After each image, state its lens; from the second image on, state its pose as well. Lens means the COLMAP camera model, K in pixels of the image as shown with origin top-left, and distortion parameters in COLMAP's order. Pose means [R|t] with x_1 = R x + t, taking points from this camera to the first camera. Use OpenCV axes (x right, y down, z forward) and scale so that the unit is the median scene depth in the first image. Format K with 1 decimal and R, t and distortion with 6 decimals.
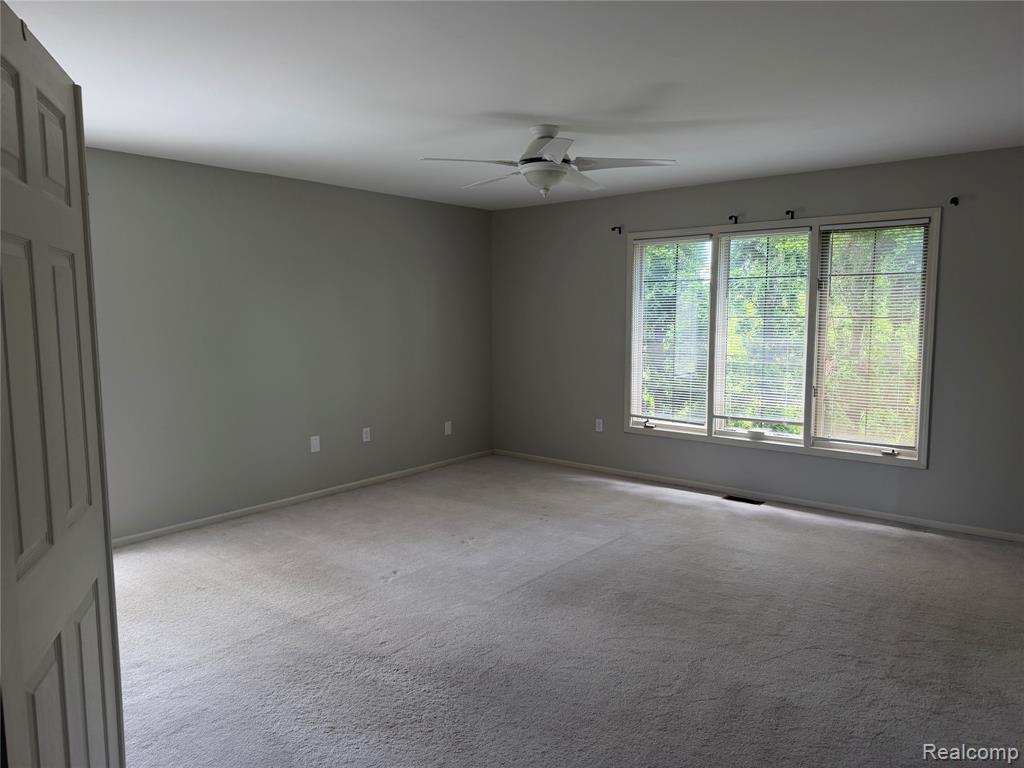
lens RADIAL K [[717.2, 0, 507.4], [0, 717.2, 387.5], [0, 0, 1]] dist [0.058500, -0.048329]
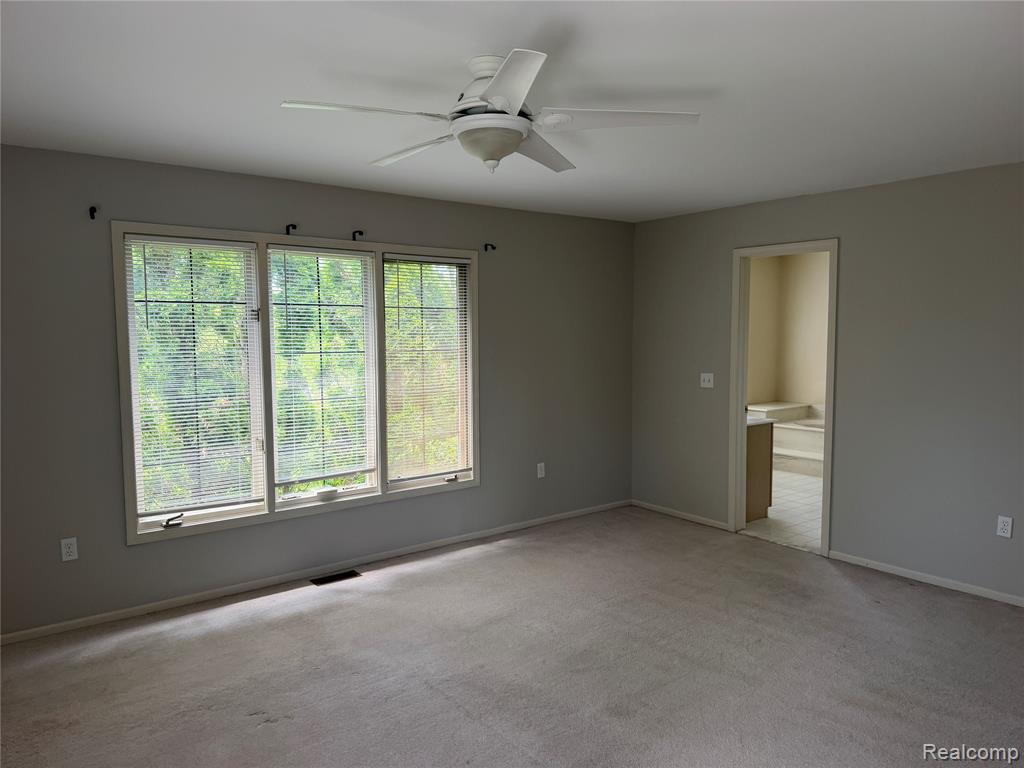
lens RADIAL K [[717.2, 0, 509.9], [0, 717.2, 379.6], [0, 0, 1]] dist [0.058500, -0.048329]
pose [[0.214733, -0.066064, 0.974436, -0.416726], [0.110832, 0.992913, 0.042893, -0.079787], [-0.970364, 0.098788, 0.220534, 0.625592]]
